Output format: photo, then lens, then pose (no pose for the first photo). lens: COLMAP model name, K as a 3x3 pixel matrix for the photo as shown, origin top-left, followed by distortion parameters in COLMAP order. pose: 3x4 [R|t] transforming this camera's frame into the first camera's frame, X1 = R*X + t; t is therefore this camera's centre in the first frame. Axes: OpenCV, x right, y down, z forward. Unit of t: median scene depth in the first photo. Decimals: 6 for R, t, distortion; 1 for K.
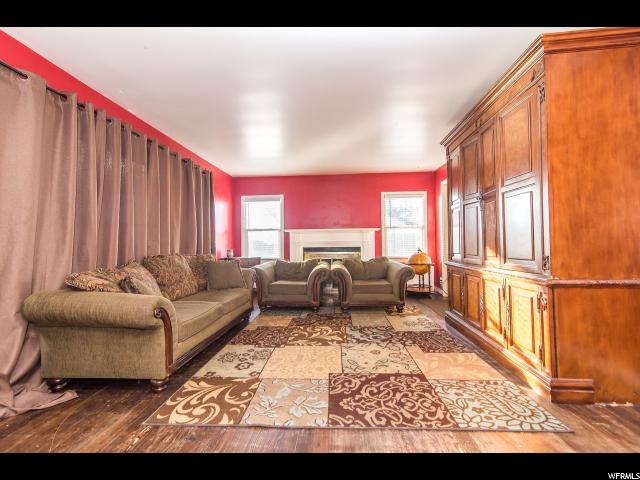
lens RADIAL K [[286.6, 0, 320.4], [0, 286.6, 237.2], [0, 0, 1]] dist [0.003109, 0.000378]
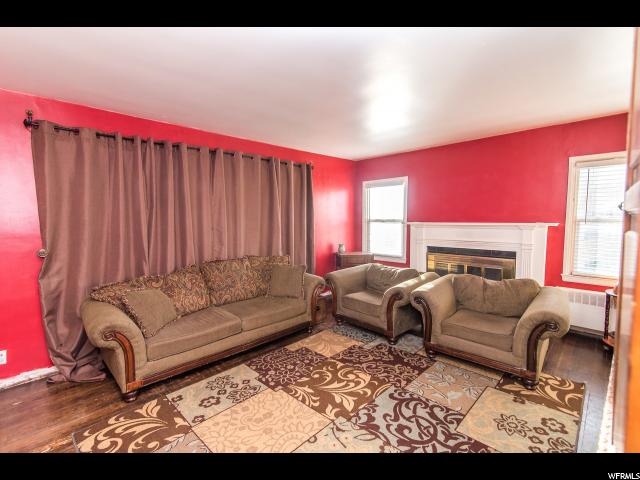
lens RADIAL K [[296.5, 0, 318.9], [0, 296.5, 239.5], [0, 0, 1]] dist [0.003007, -0.000285]
pose [[0.751713, 0.055608, -0.657142, 0.438431], [0.013462, 0.994937, 0.099592, -0.116403], [0.659354, -0.083711, 0.747158, 0.423080]]
